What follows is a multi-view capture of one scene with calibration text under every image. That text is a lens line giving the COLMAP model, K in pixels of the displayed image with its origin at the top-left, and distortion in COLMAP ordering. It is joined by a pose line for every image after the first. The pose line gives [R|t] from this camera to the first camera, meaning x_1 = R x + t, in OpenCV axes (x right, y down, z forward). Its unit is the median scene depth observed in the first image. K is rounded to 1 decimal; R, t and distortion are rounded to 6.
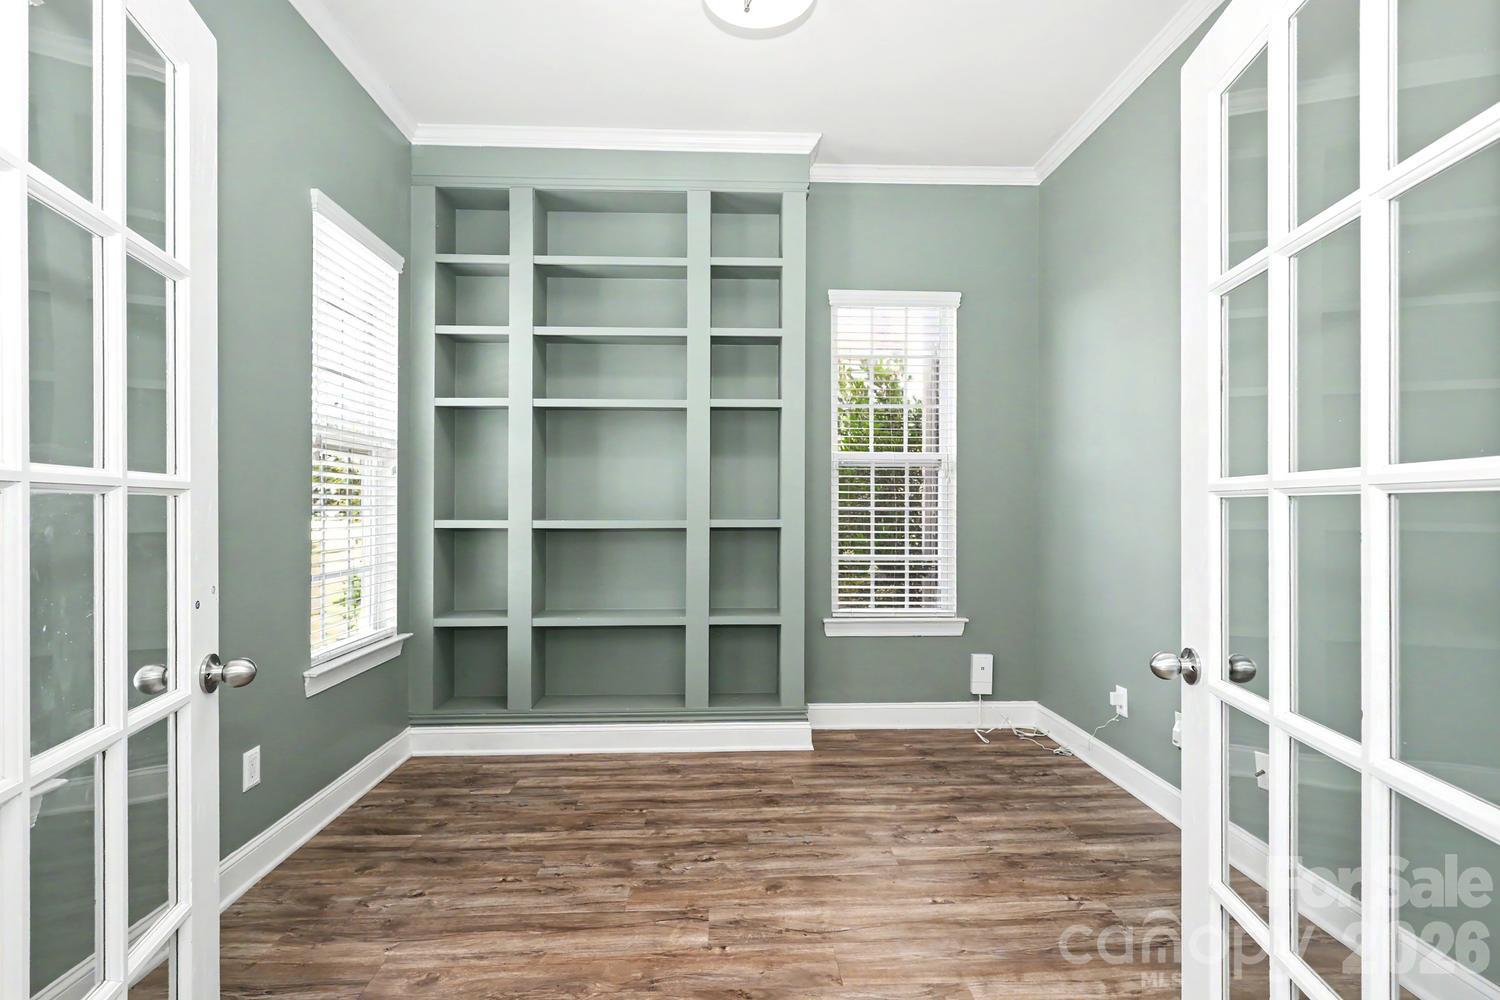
lens RADIAL K [[696.7, 0, 753.6], [0, 696.7, 501.7], [0, 0, 1]] dist [-0.003439, -0.000828]
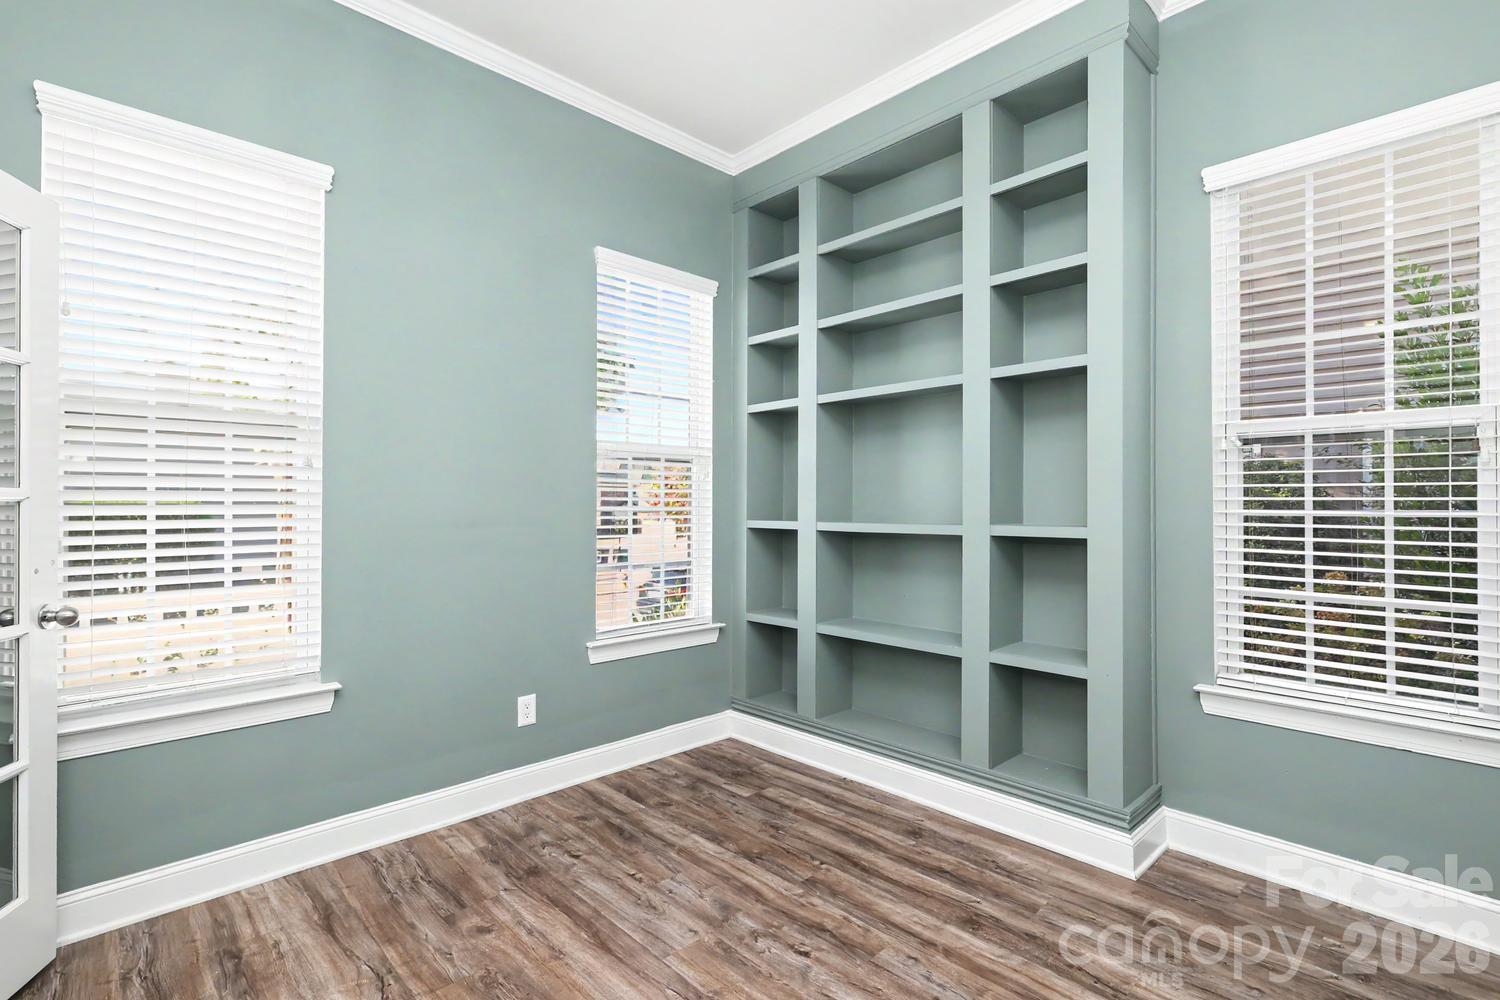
lens RADIAL K [[696.7, 0, 753.6], [0, 696.7, 501.7], [0, 0, 1]] dist [-0.003439, -0.000828]
pose [[0.664882, -0.003676, -0.746940, 0.371395], [0.000260, 0.999989, -0.004689, 0.003825], [0.746949, 0.002923, 0.664875, 0.326974]]
